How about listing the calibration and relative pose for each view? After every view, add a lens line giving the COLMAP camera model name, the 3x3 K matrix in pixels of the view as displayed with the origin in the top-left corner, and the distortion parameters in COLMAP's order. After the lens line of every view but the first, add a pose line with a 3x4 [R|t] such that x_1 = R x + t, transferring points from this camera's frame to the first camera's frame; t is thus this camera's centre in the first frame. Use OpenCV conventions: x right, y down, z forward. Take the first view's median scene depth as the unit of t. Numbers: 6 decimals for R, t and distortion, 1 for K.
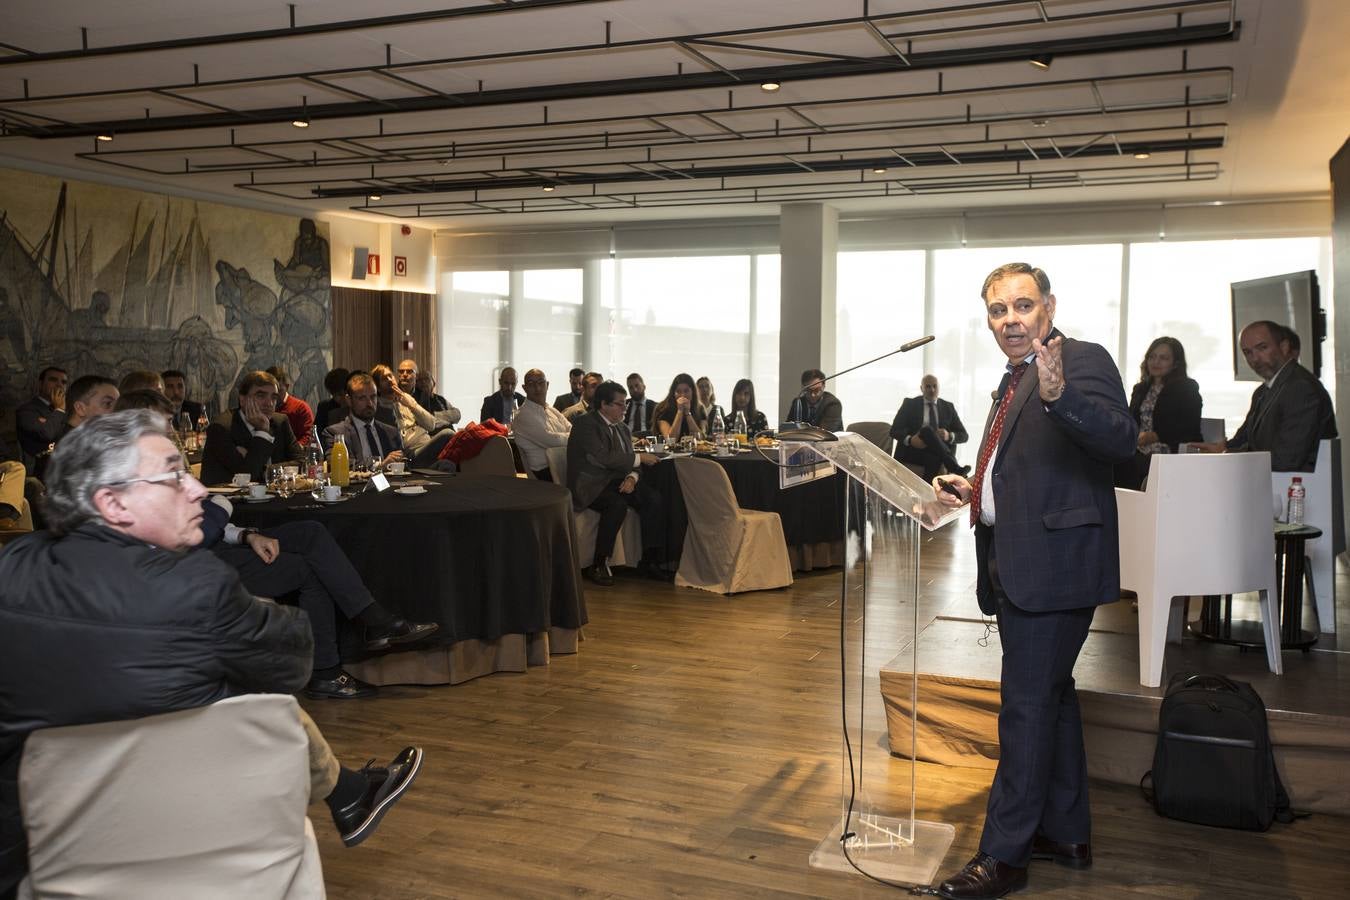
lens RADIAL K [[1280.8, 0, 672.0], [0, 1280.8, 433.5], [0, 0, 1]] dist [0.046866, 0.021152]
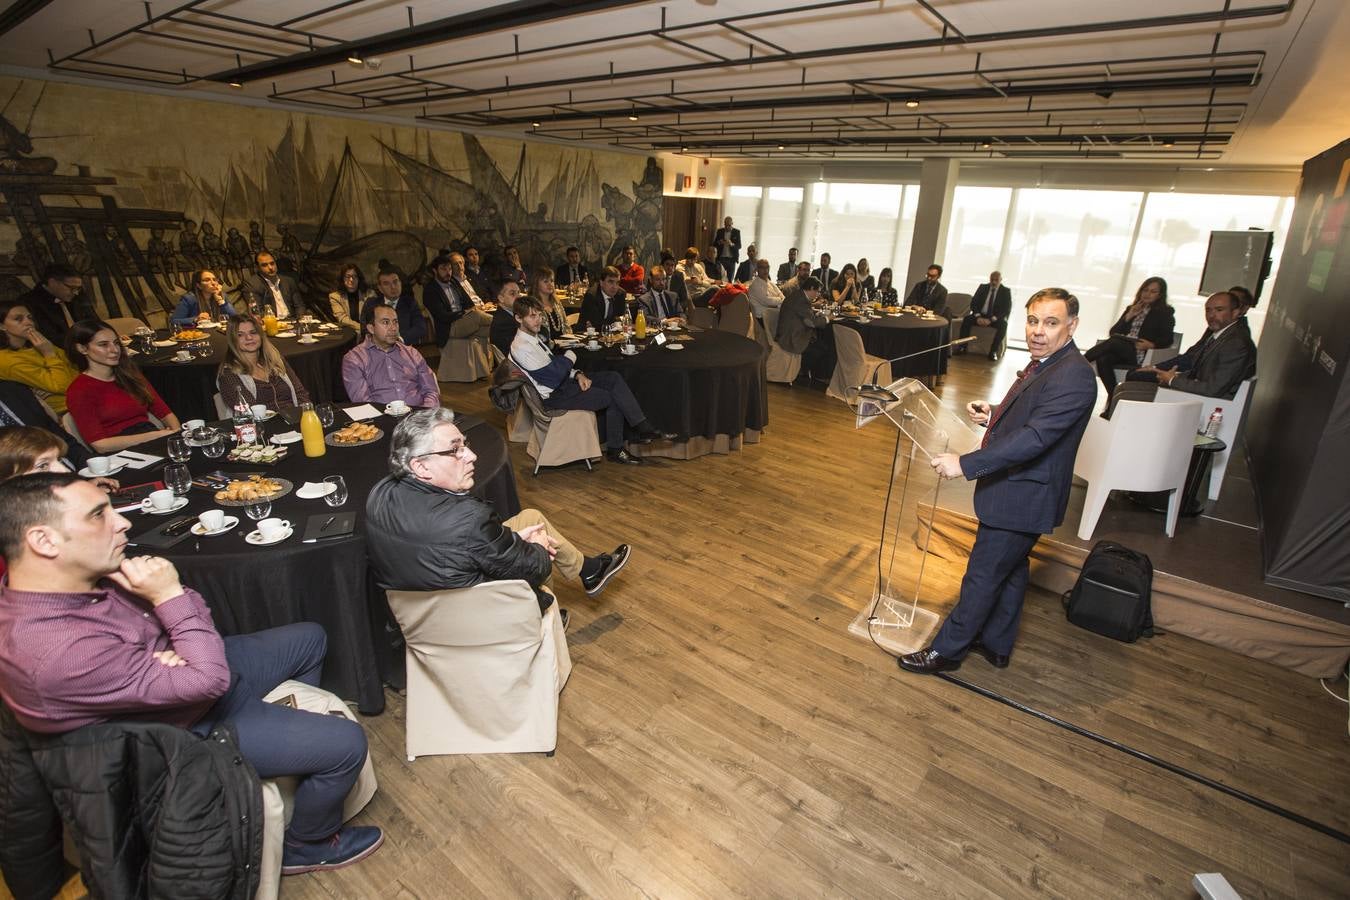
lens RADIAL K [[654.3, 0, 693.1], [0, 654.3, 447.8], [0, 0, 1]] dist [-0.059897, 0.026639]
pose [[0.969371, 0.117398, -0.215728, 0.036456], [-0.051010, 0.955443, 0.290733, -0.087181], [0.240247, -0.270824, 0.932167, 0.107885]]
